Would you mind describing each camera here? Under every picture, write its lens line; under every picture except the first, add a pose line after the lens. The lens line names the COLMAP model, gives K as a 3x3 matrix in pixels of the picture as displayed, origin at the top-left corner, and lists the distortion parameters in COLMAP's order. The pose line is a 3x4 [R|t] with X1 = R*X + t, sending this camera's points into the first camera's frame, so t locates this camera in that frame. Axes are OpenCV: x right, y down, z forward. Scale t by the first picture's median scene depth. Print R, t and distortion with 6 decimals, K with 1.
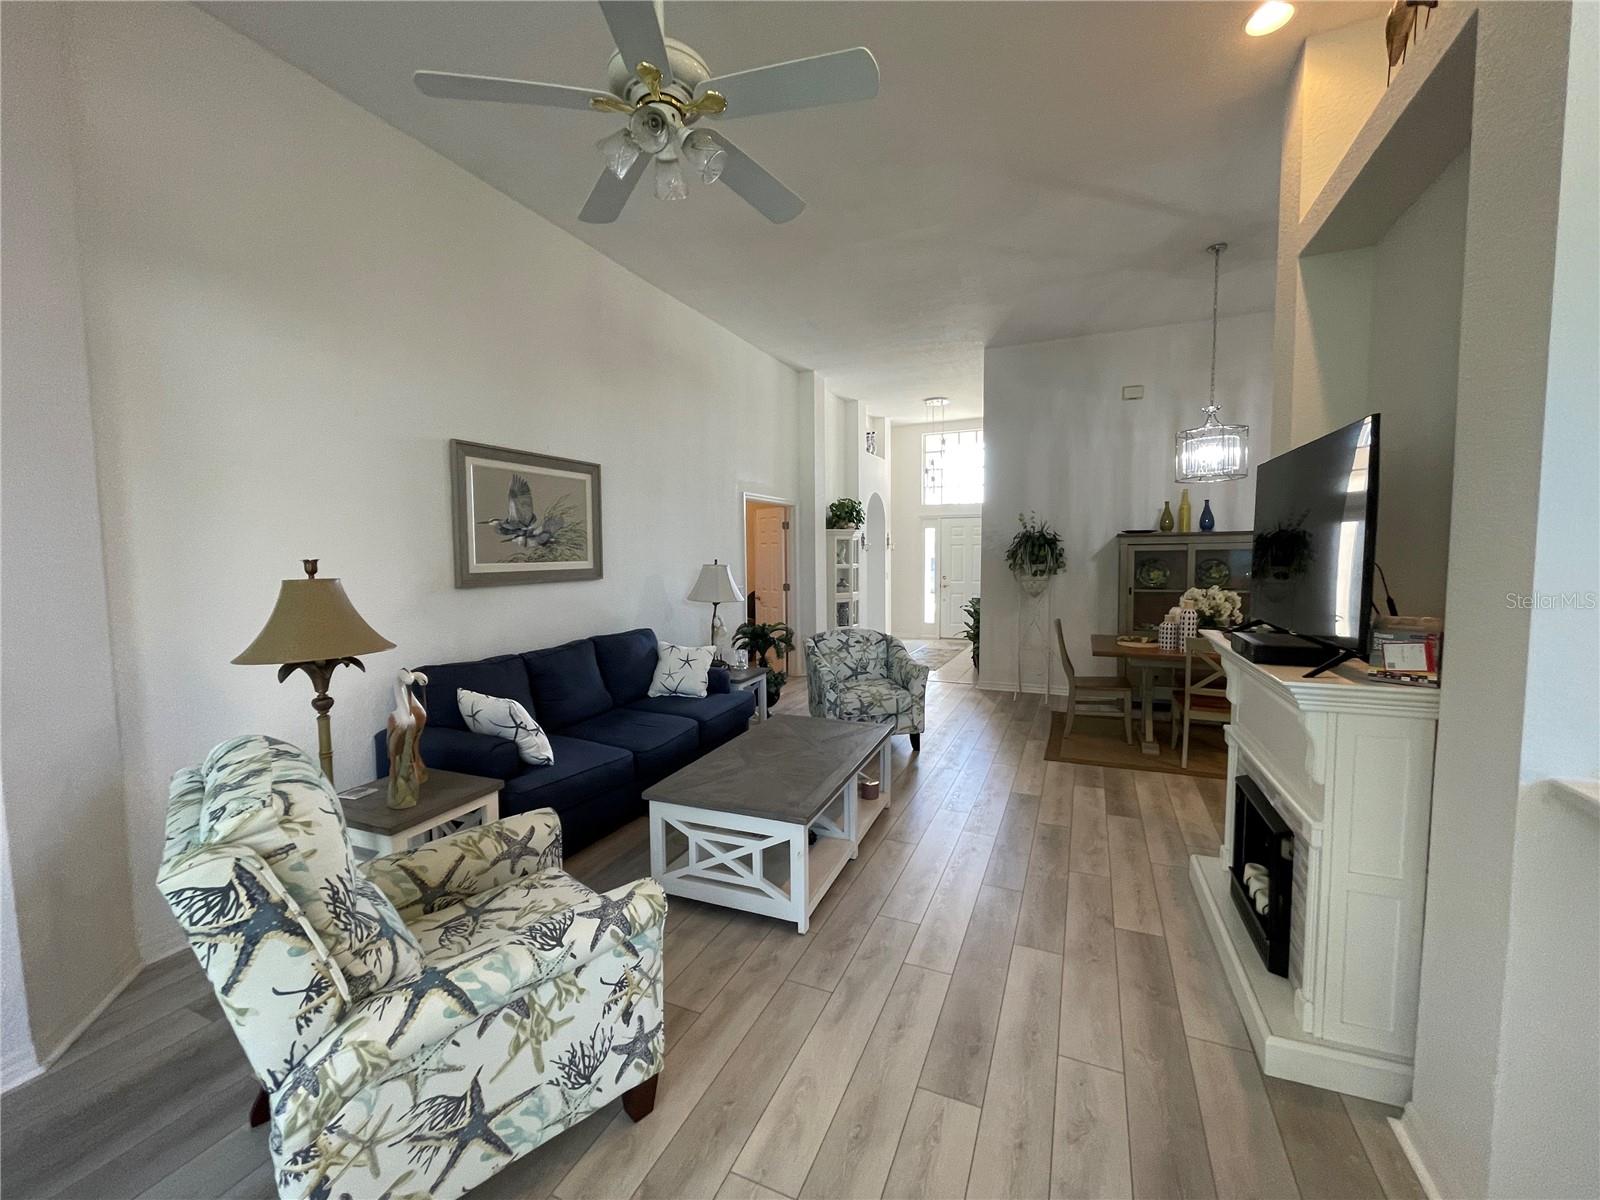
lens RADIAL K [[643.4, 0, 802.0], [0, 643.4, 597.5], [0, 0, 1]] dist [-0.002302, -0.000052]
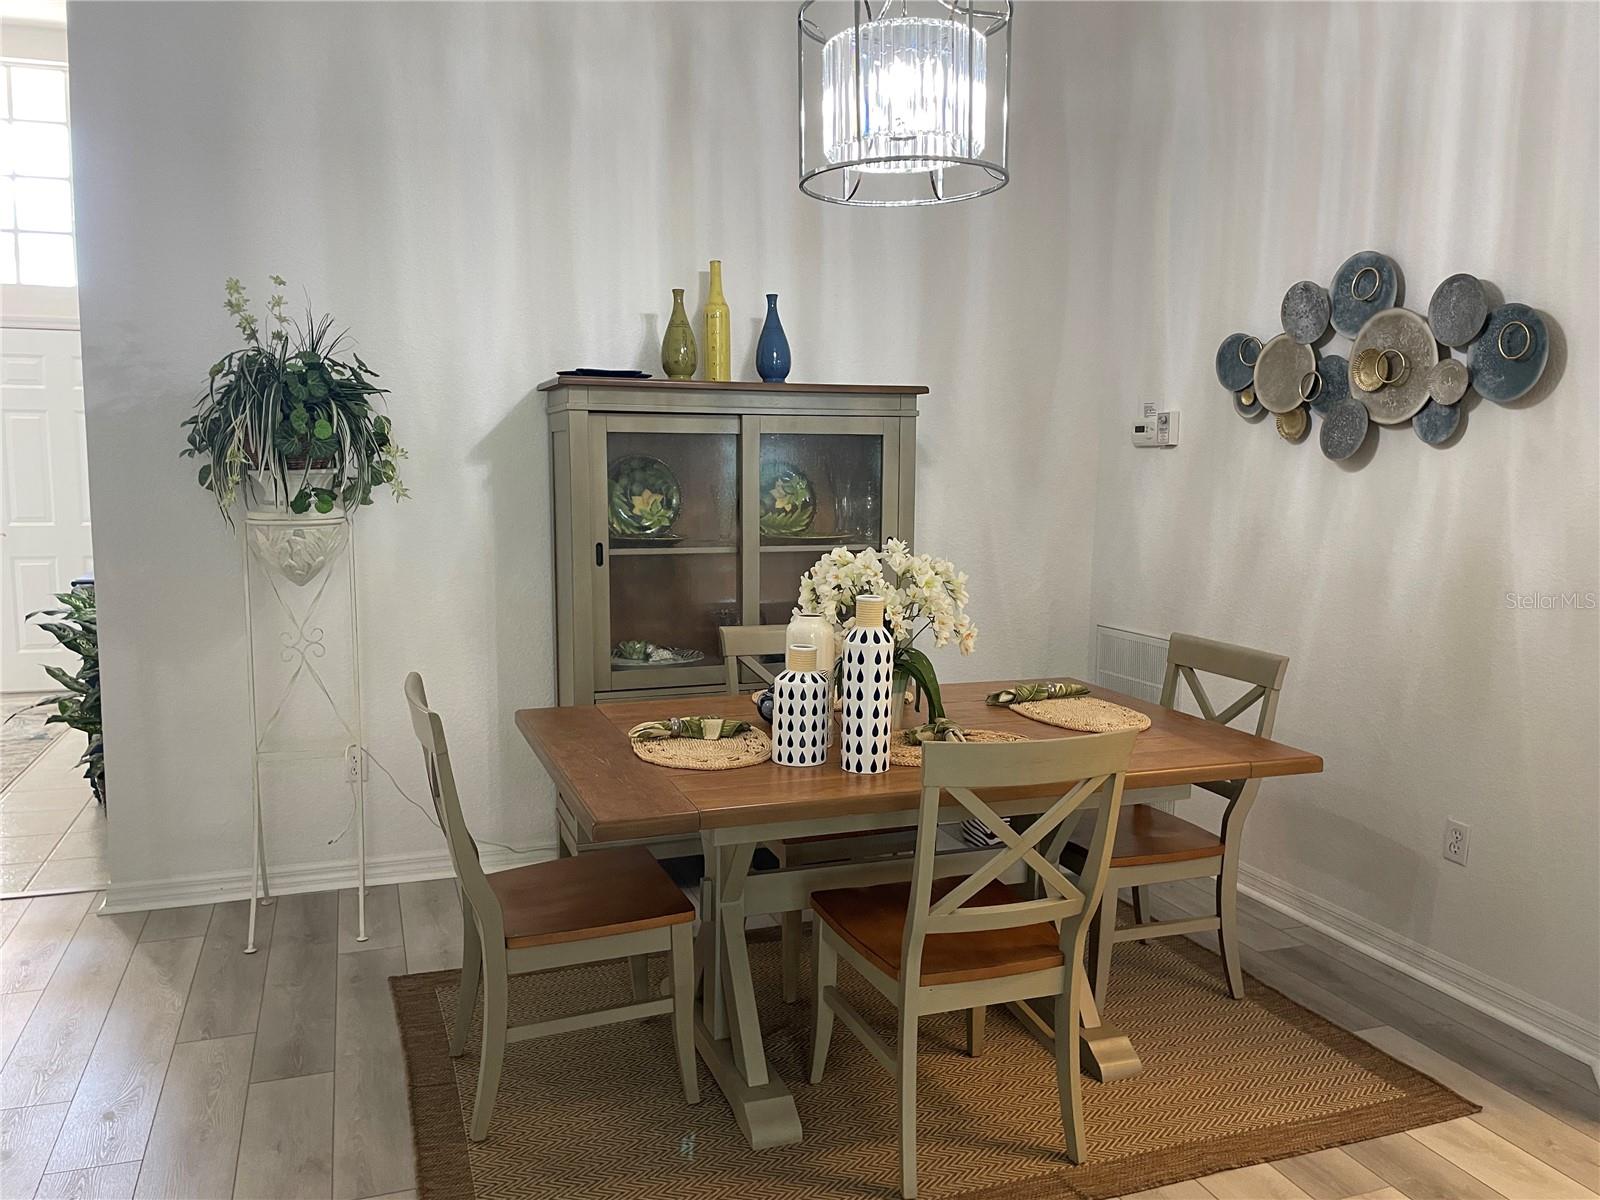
lens RADIAL K [[1218.6, 0, 805.5], [0, 1218.6, 603.4], [0, 0, 1]] dist [0.096658, -0.136045]
pose [[0.714516, -0.068755, 0.696233, 0.146419], [0.030729, 0.997283, 0.066949, -0.023510], [-0.698944, -0.026441, 0.714687, 0.476322]]
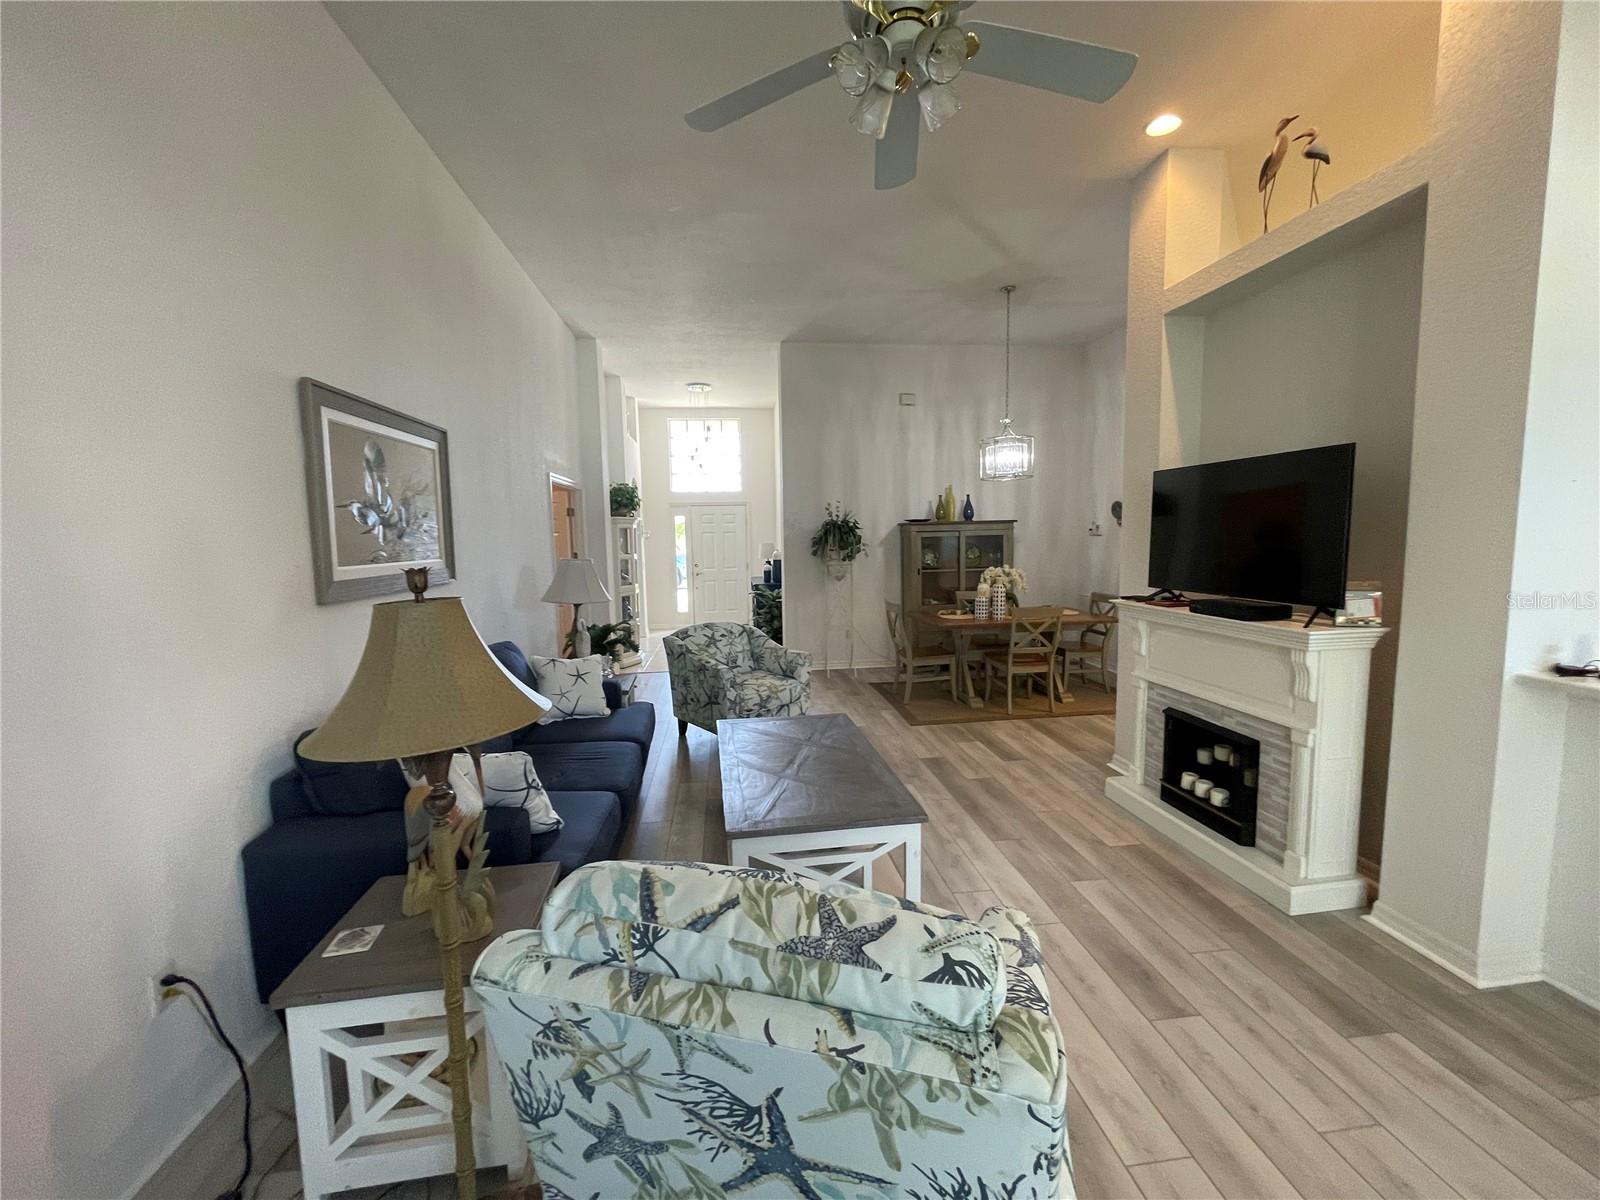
lens RADIAL K [[643.4, 0, 802.0], [0, 643.4, 597.5], [0, 0, 1]] dist [-0.002302, -0.000052]
pose [[0.862690, -0.057790, 0.502420, -0.258725], [0.047597, 0.998318, 0.033103, -0.012132], [-0.503488, -0.004644, 0.863990, 0.102906]]
